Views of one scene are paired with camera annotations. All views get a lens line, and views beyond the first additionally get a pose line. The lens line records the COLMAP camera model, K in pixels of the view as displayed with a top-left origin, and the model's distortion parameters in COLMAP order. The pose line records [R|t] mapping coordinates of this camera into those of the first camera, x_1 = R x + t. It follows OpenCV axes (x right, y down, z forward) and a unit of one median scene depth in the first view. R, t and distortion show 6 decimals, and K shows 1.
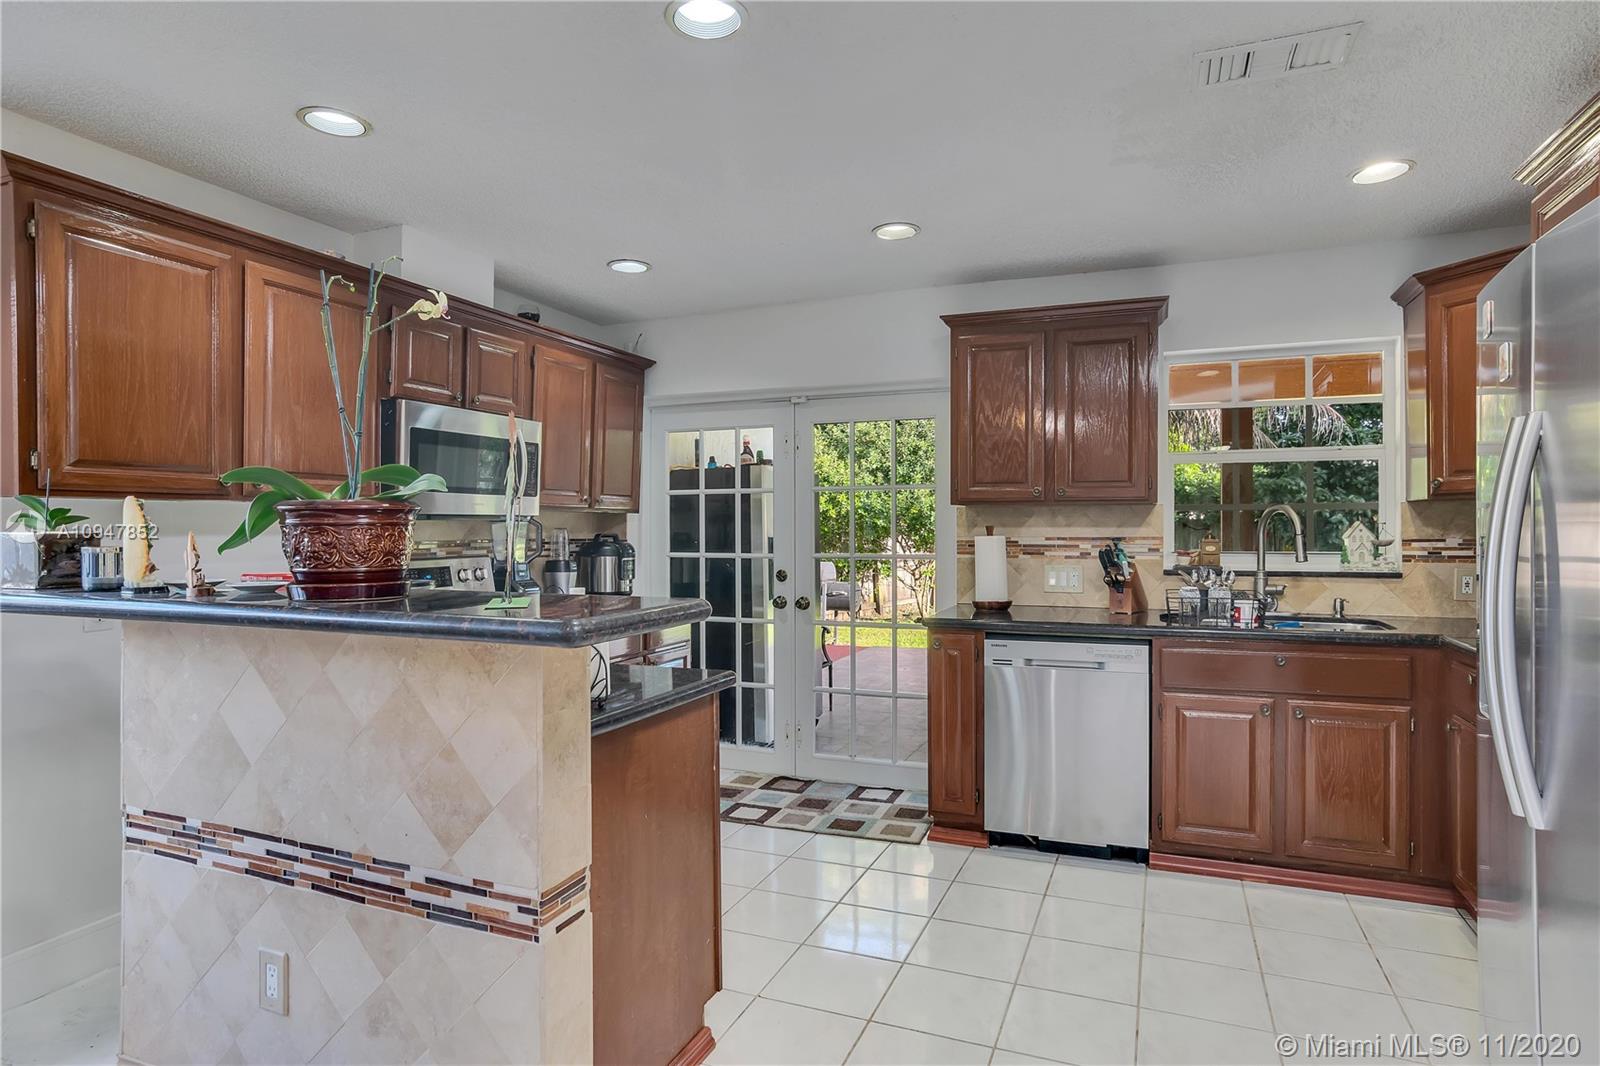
lens RADIAL K [[869.6, 0, 801.6], [0, 869.6, 525.0], [0, 0, 1]] dist [-0.043609, 0.030453]
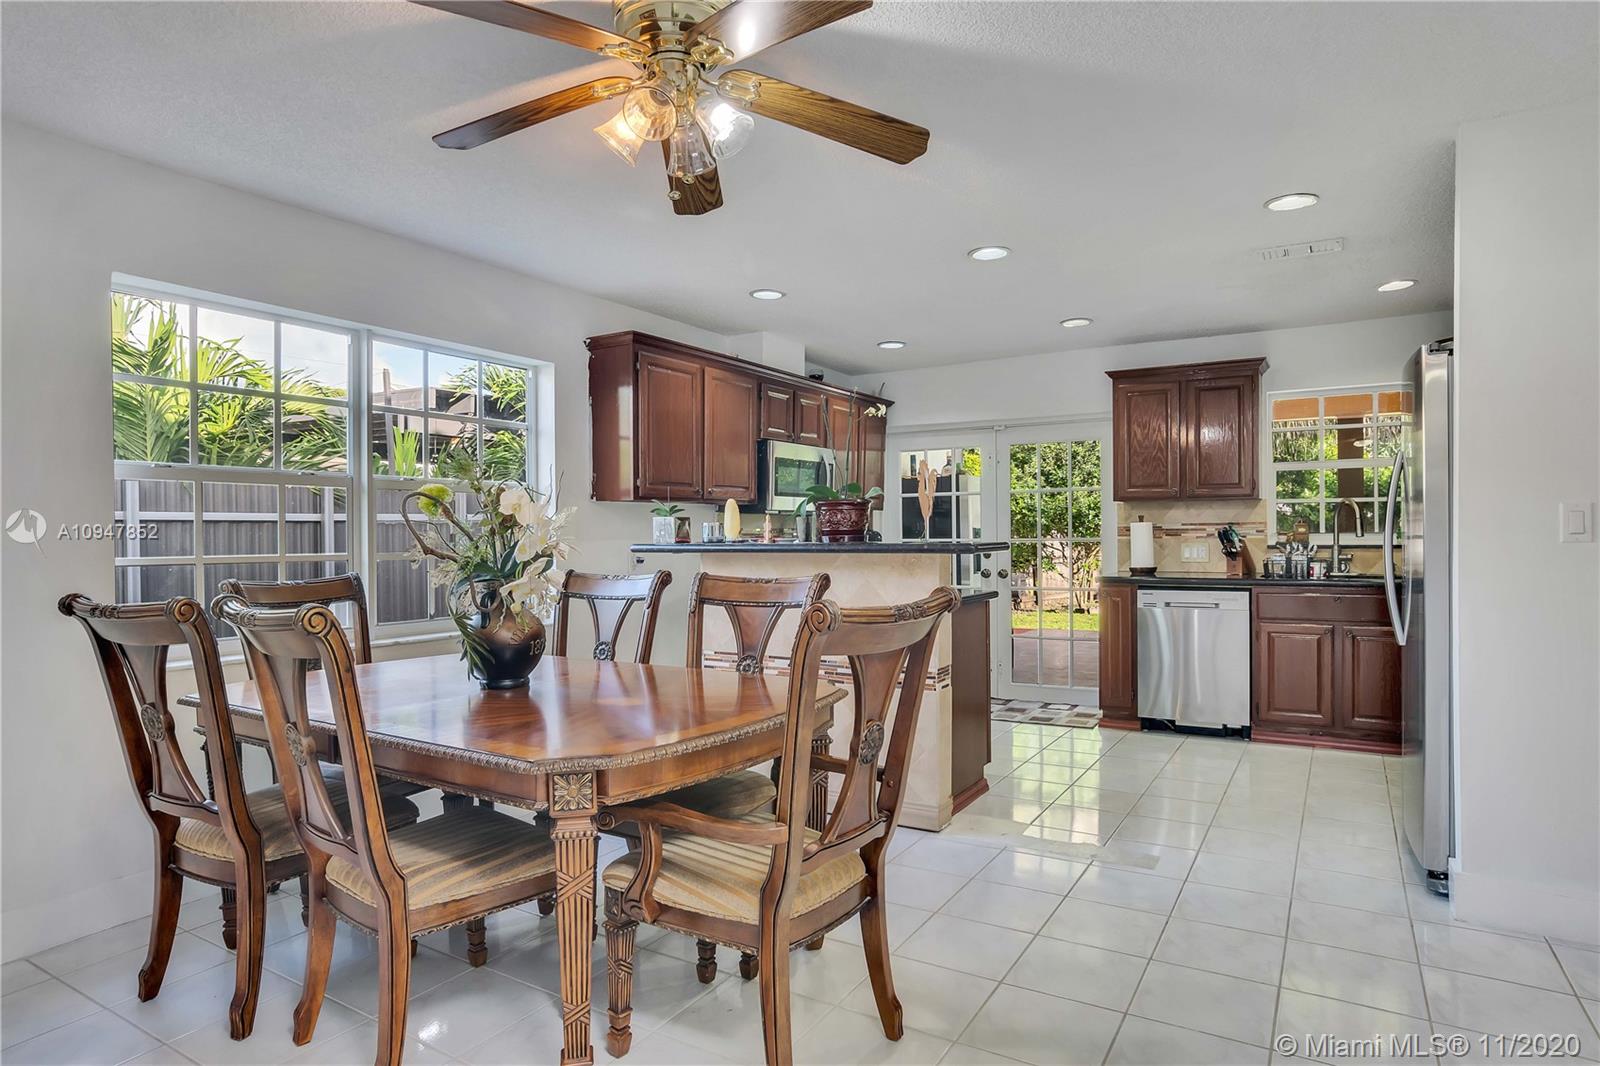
lens RADIAL K [[869.6, 0, 826.5], [0, 869.6, 533.6], [0, 0, 1]] dist [-0.043609, 0.030453]
pose [[0.990015, -0.006299, -0.140818, -0.103494], [0.007082, 0.999962, 0.005060, 0.020662], [0.140781, -0.006007, 0.990023, -0.521155]]
